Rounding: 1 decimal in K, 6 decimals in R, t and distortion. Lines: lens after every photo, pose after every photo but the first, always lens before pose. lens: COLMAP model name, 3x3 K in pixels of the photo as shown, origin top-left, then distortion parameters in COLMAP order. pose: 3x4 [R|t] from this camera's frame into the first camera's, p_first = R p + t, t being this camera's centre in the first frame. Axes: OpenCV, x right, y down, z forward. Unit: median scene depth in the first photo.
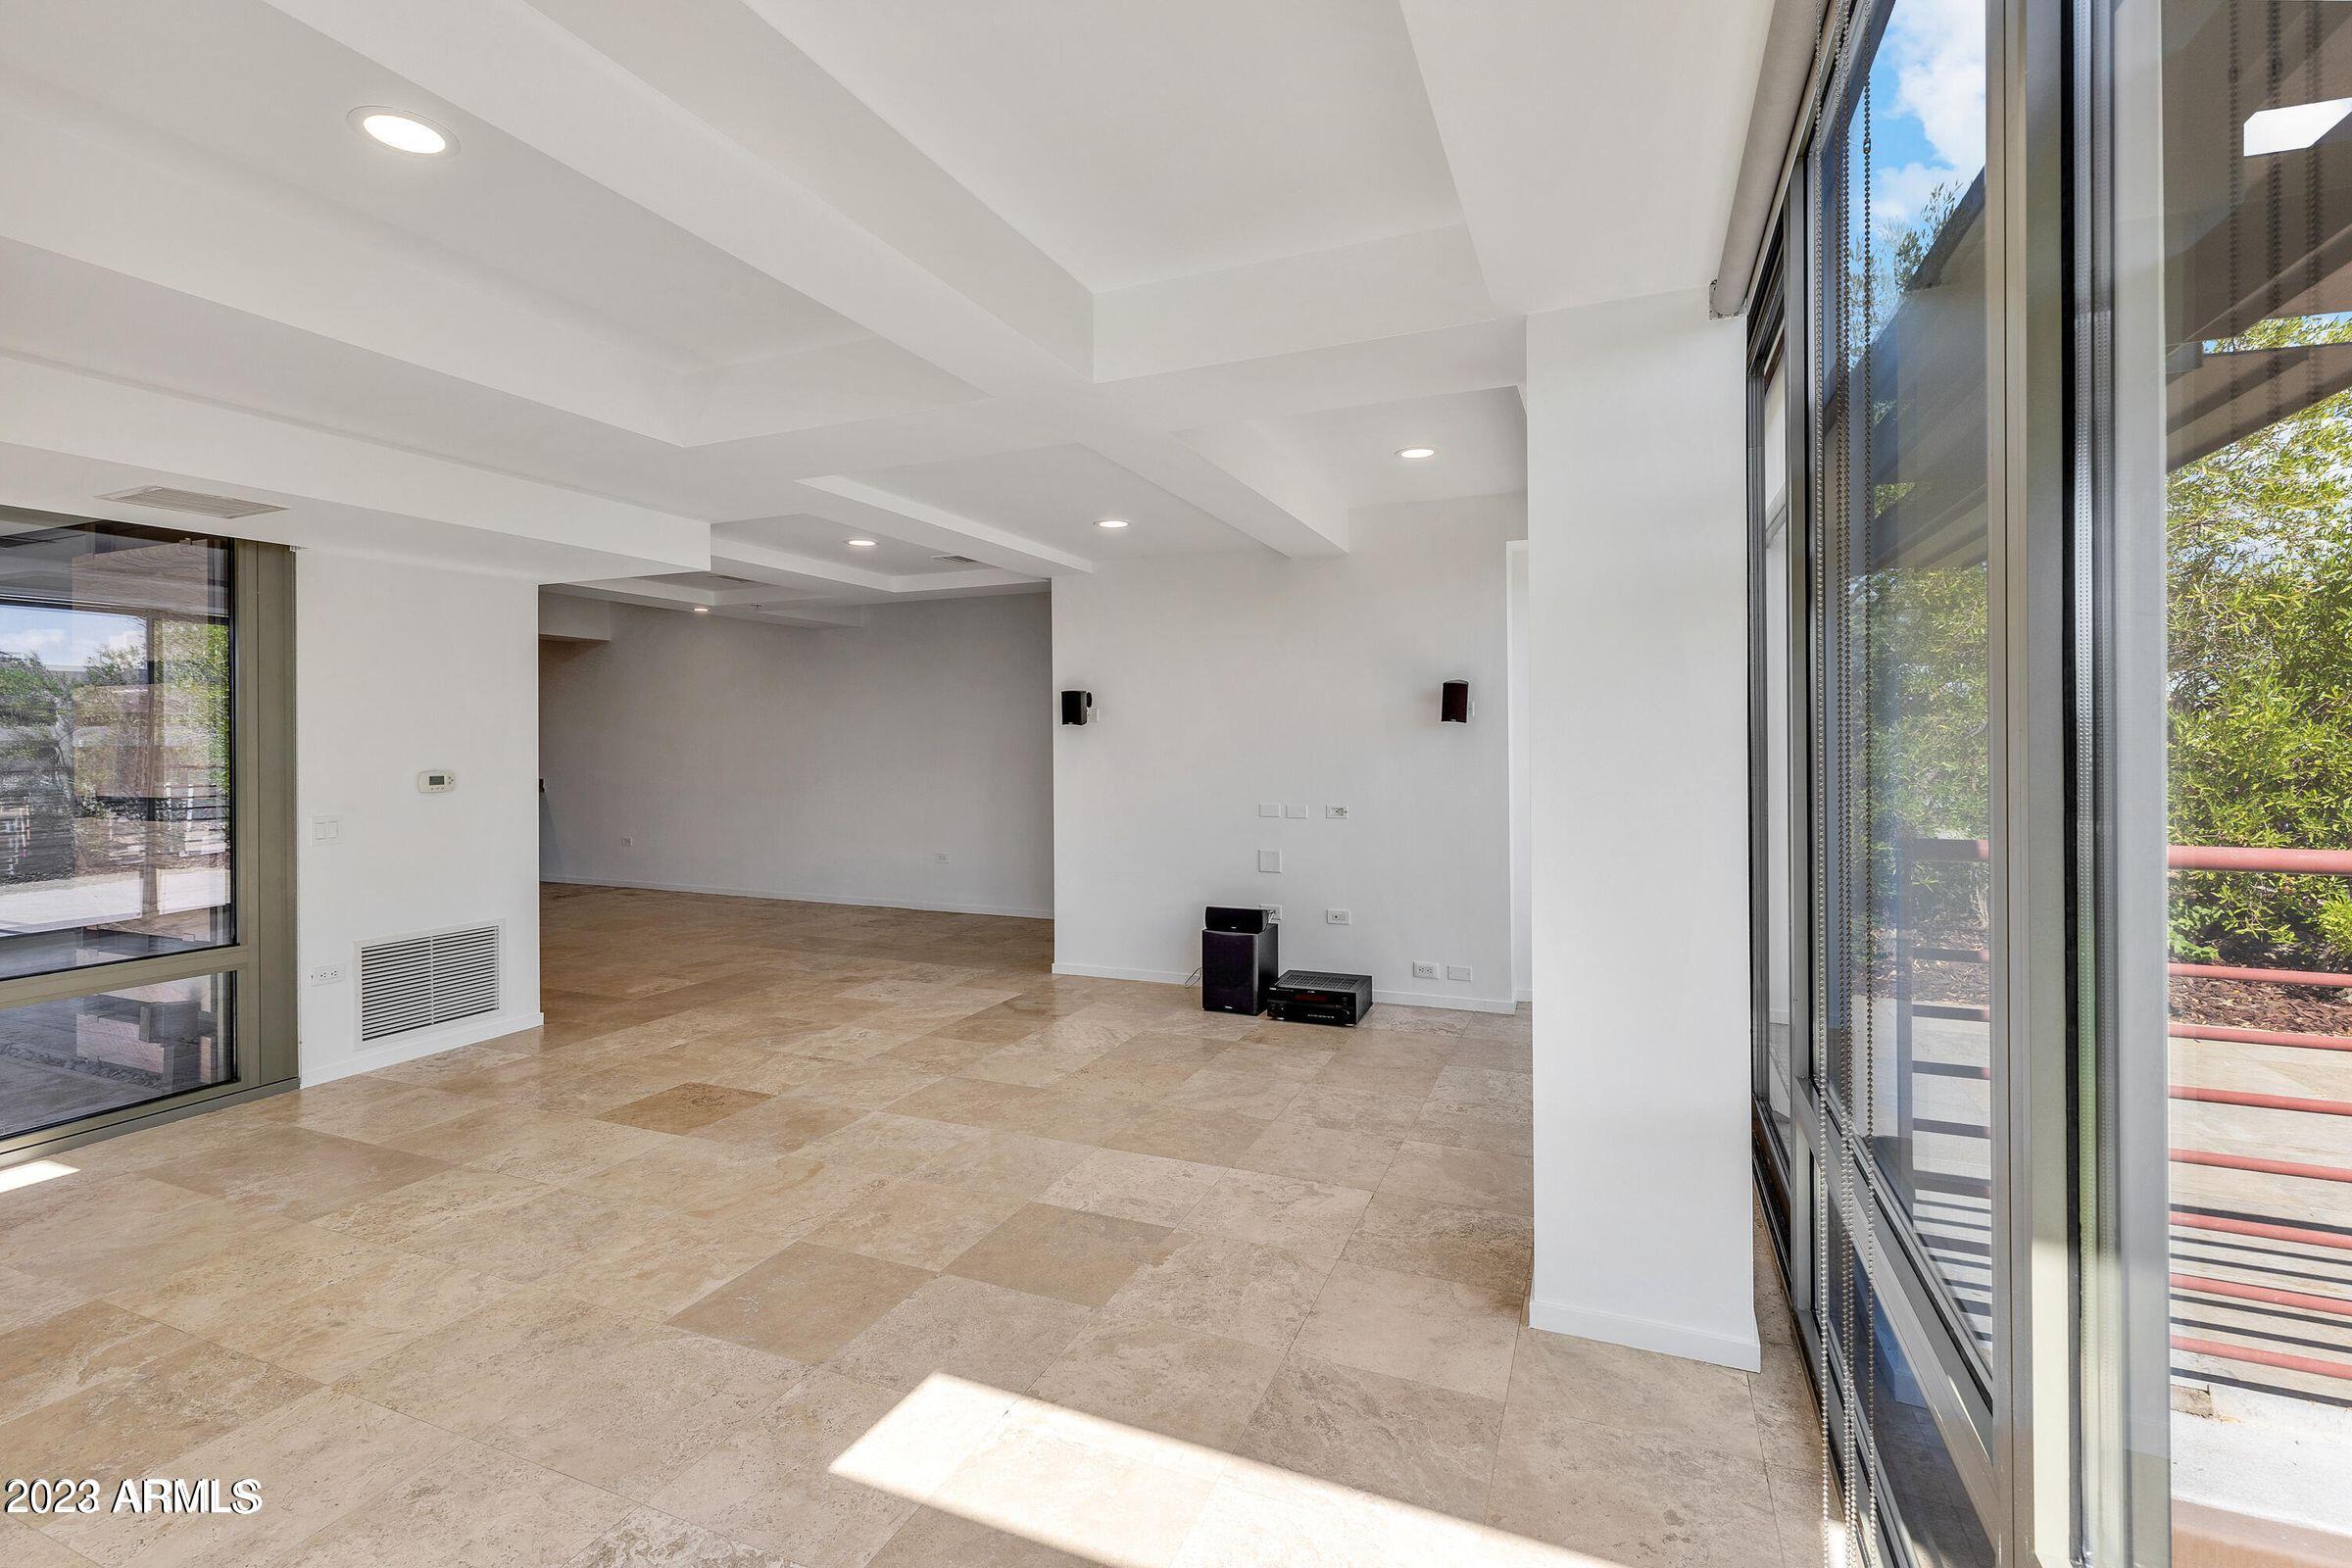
lens RADIAL K [[1076.9, 0, 1154.8], [0, 1076.9, 742.8], [0, 0, 1]] dist [0.003378, -0.000149]
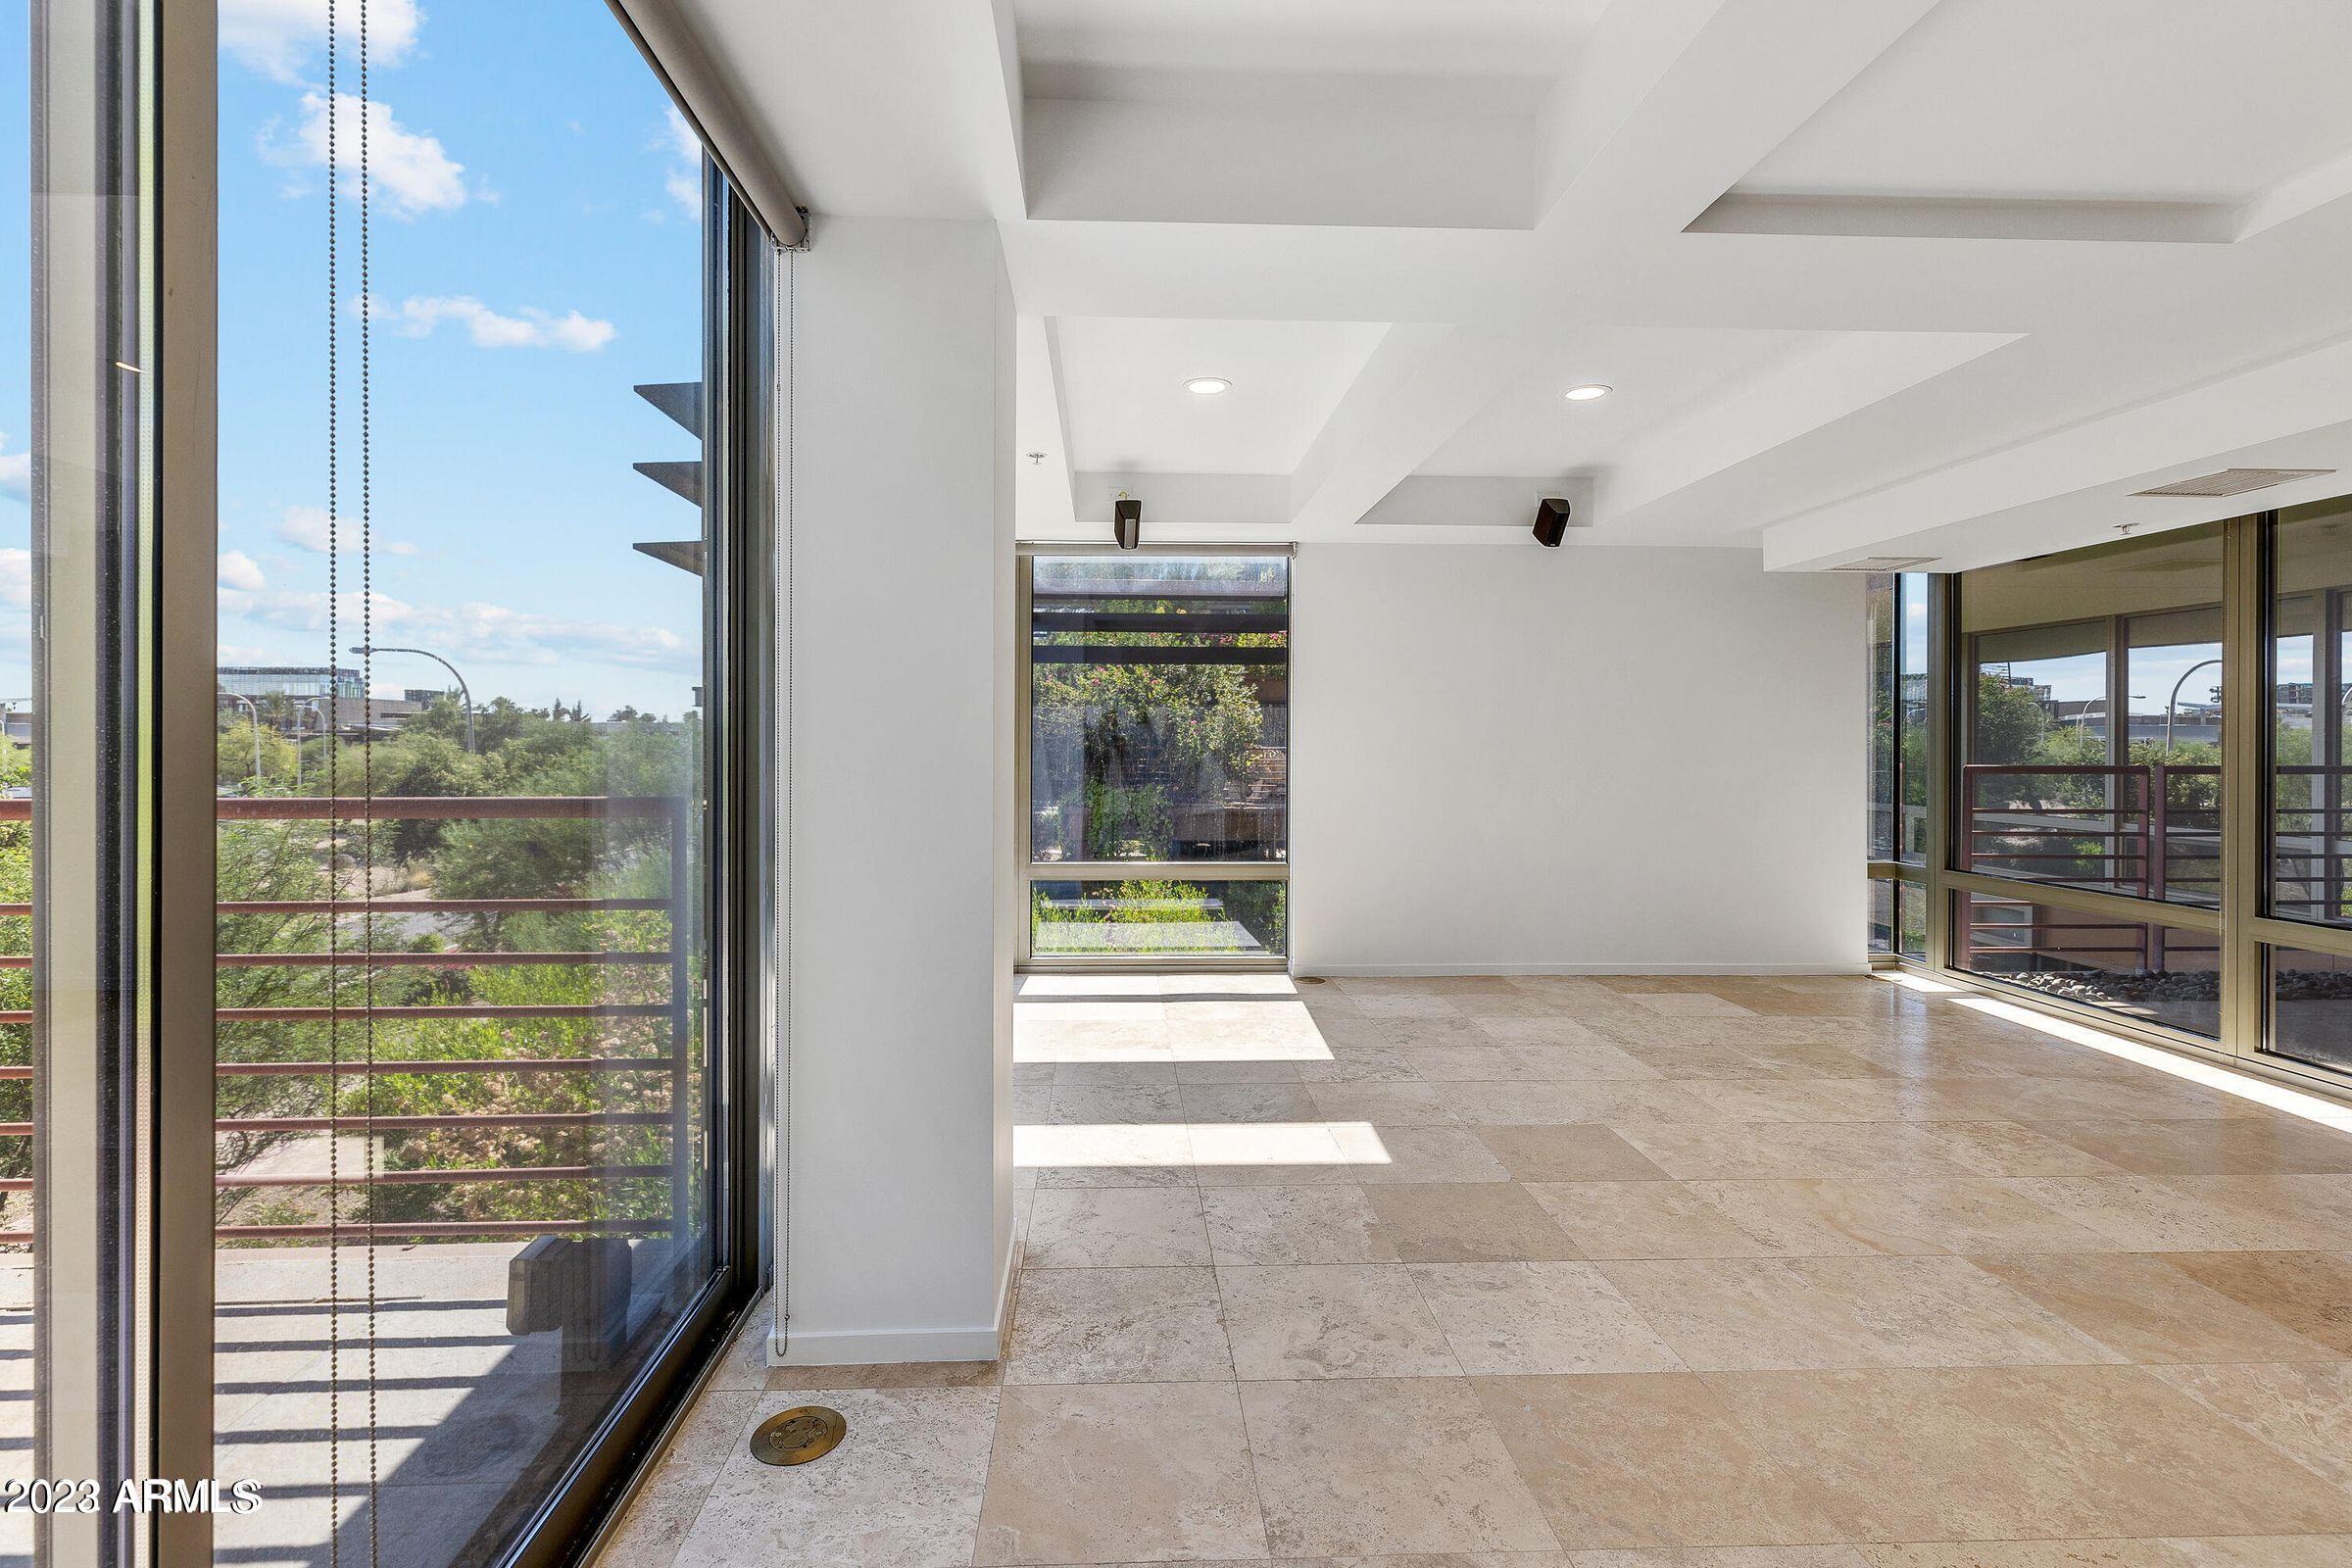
lens RADIAL K [[1076.9, 0, 1154.7], [0, 1076.9, 743.9], [0, 0, 1]] dist [0.003378, -0.000149]
pose [[-0.900720, 0.005234, -0.434369, 0.547433], [0.002736, 0.999976, 0.006375, 0.022933], [0.434391, 0.004553, -0.900713, 1.610156]]
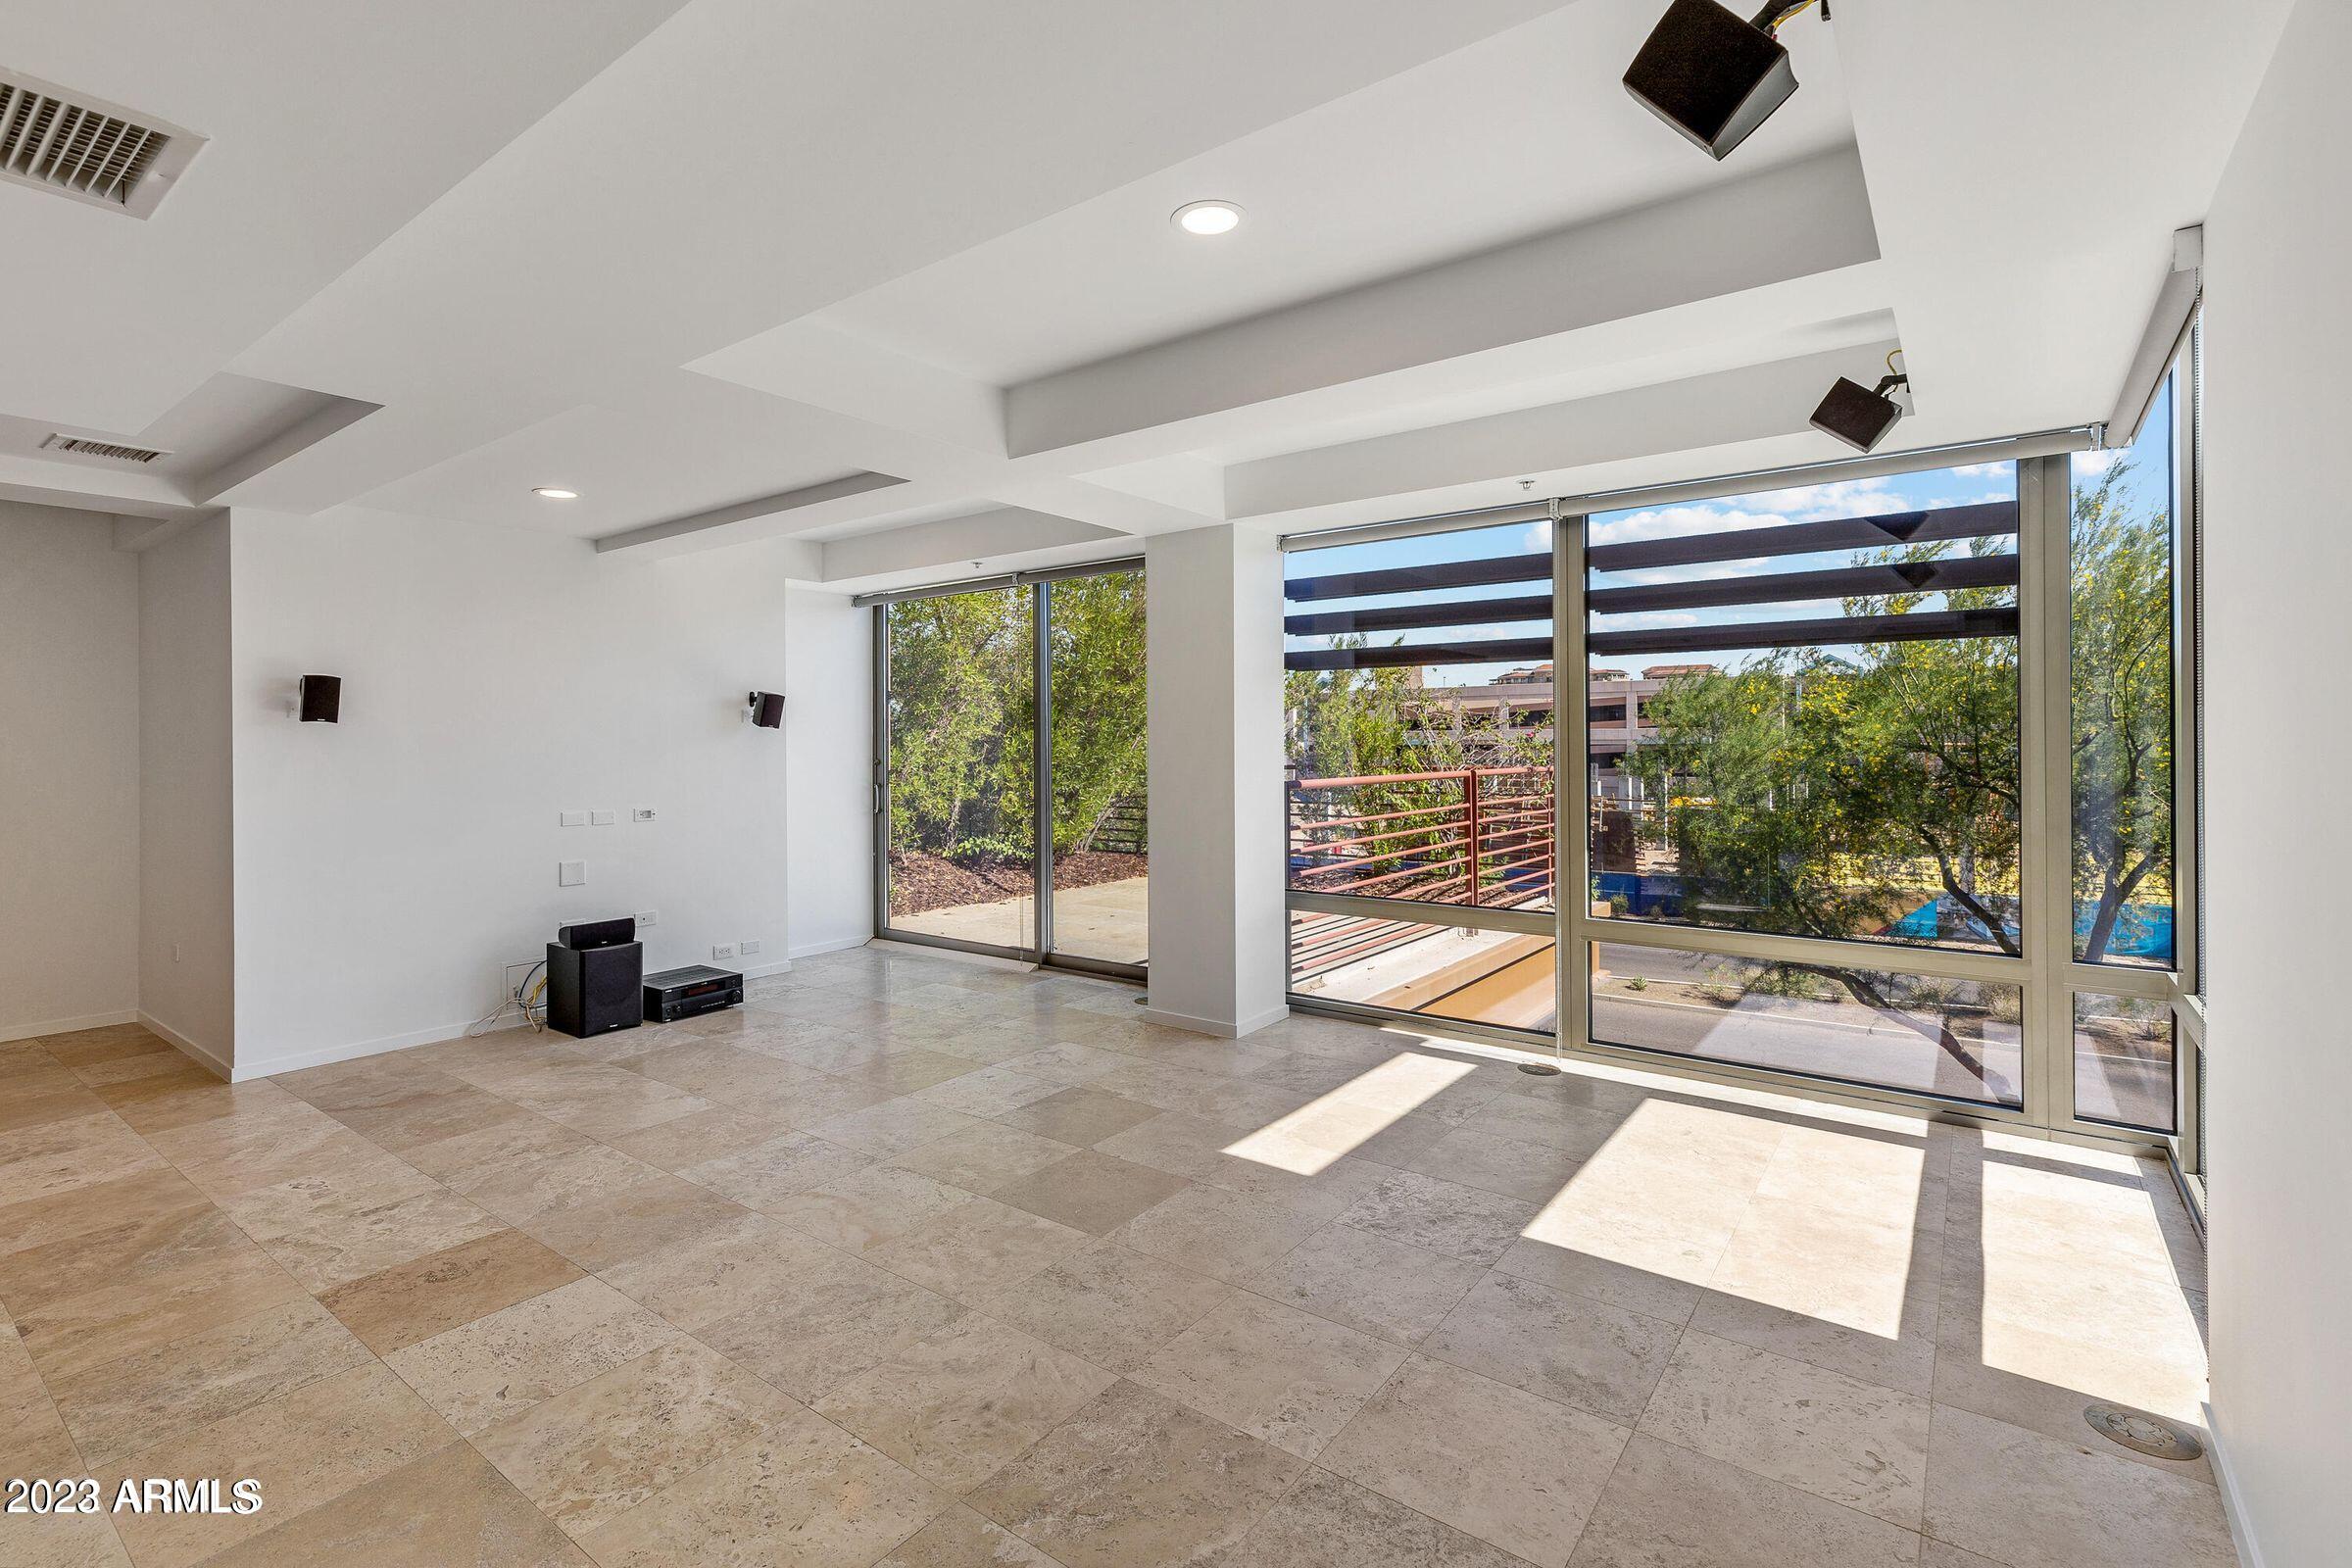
lens RADIAL K [[1076.9, 0, 1155.3], [0, 1076.9, 738.2], [0, 0, 1]] dist [0.003378, -0.000149]
pose [[0.239516, 0.005930, 0.970874, -1.260055], [0.005787, 0.999955, -0.007535, 0.005633], [-0.970875, 0.007423, 0.239471, 0.526127]]
